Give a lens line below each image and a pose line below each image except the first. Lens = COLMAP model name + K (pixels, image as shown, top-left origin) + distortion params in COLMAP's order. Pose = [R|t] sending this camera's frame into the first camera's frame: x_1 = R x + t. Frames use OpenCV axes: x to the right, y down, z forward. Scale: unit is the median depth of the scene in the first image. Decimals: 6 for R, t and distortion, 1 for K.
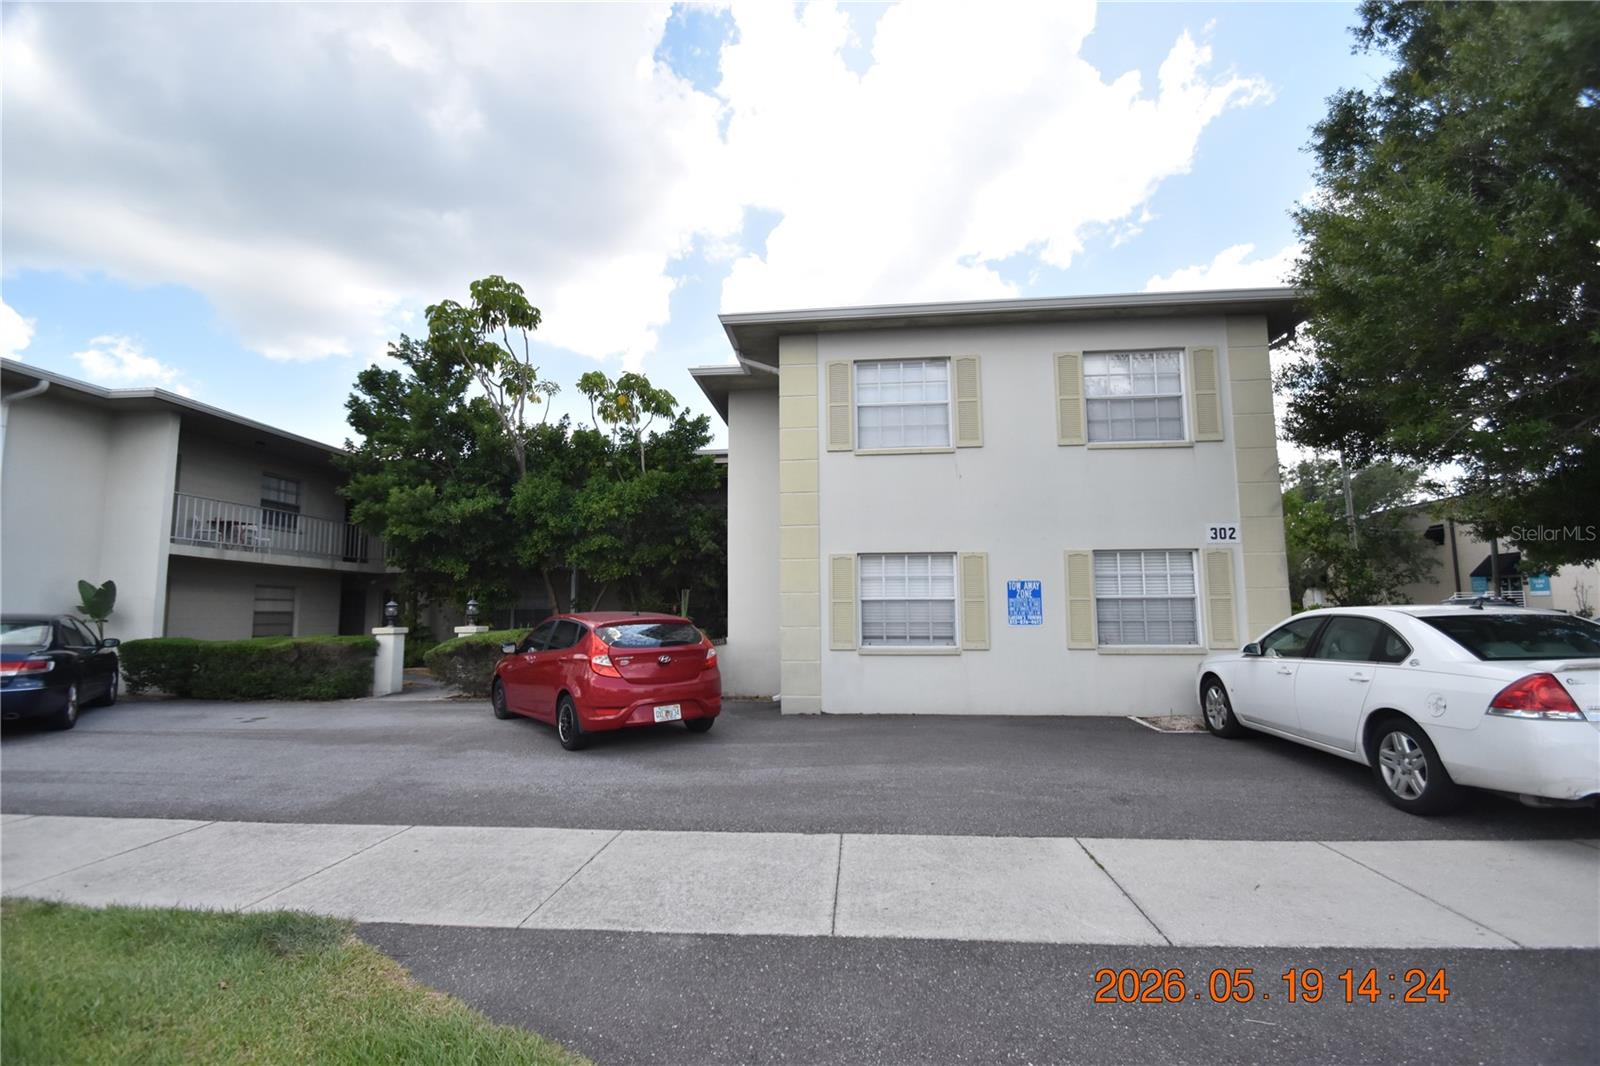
lens RADIAL K [[699.5, 0, 799.0], [0, 699.5, 539.3], [0, 0, 1]] dist [0.014626, -0.017223]
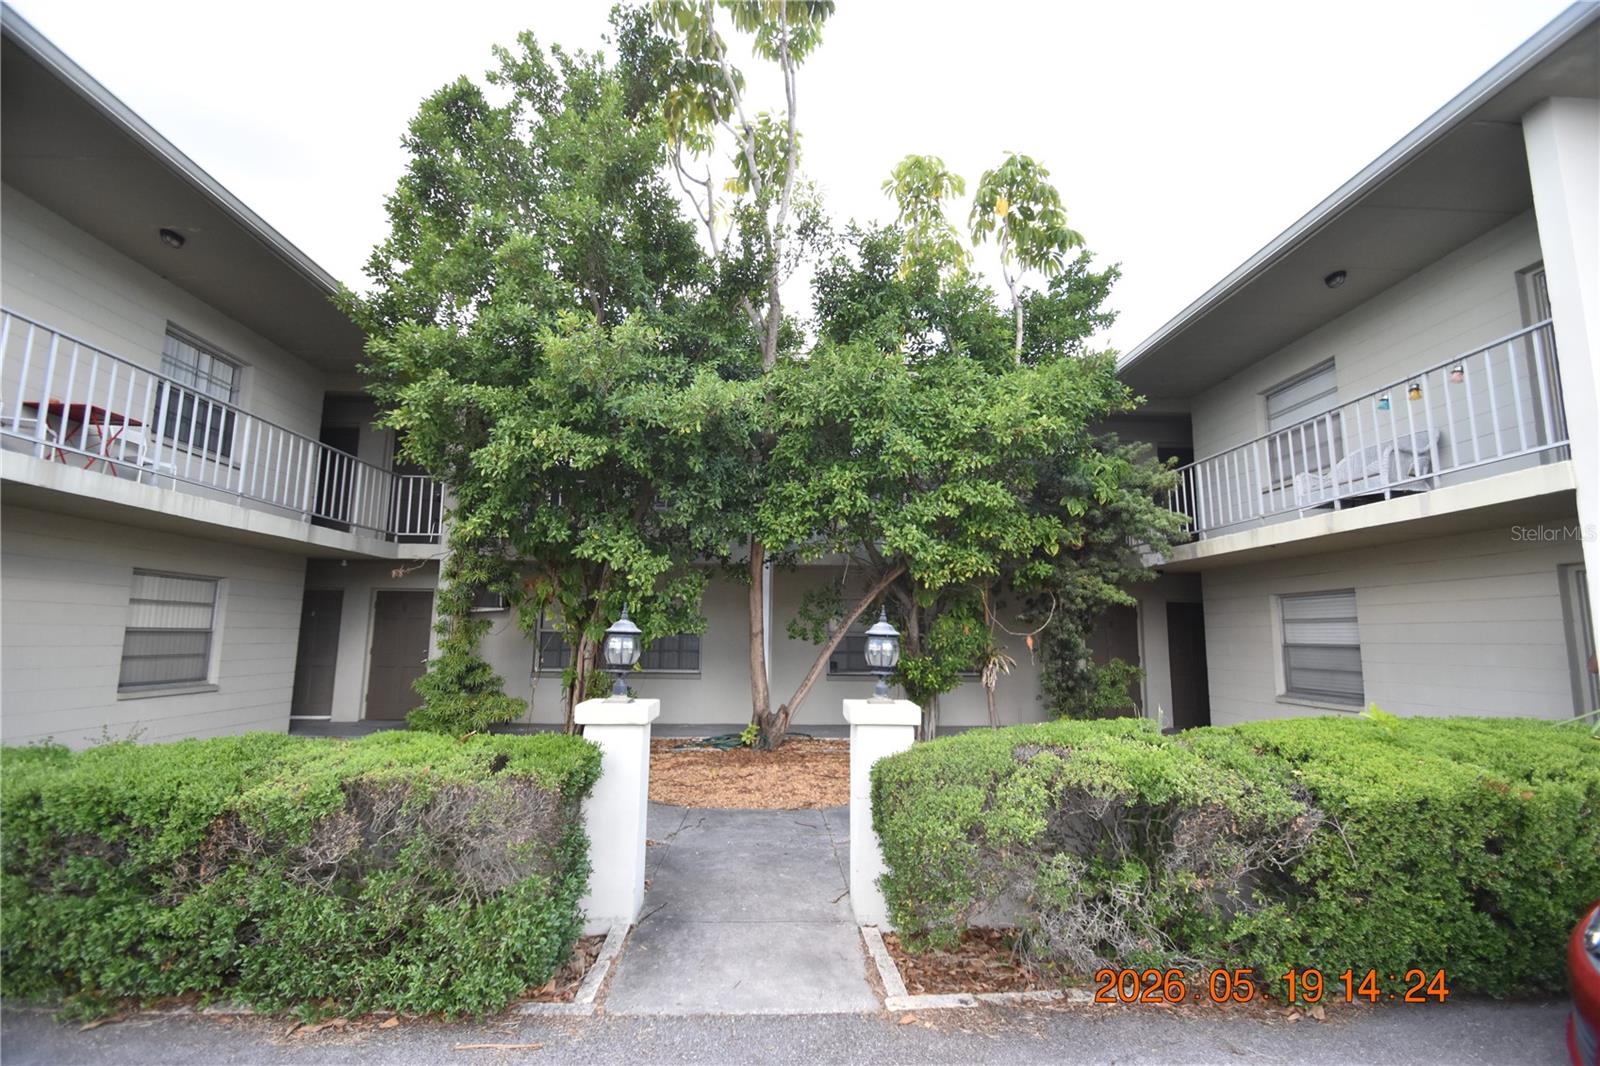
lens RADIAL K [[699.5, 0, 799.0], [0, 699.5, 539.3], [0, 0, 1]] dist [0.014626, -0.017223]
pose [[0.991627, 0.037924, 0.123438, -0.427062], [-0.034992, 0.999054, -0.025835, 0.044822], [-0.124300, 0.021299, 0.992016, 0.527262]]
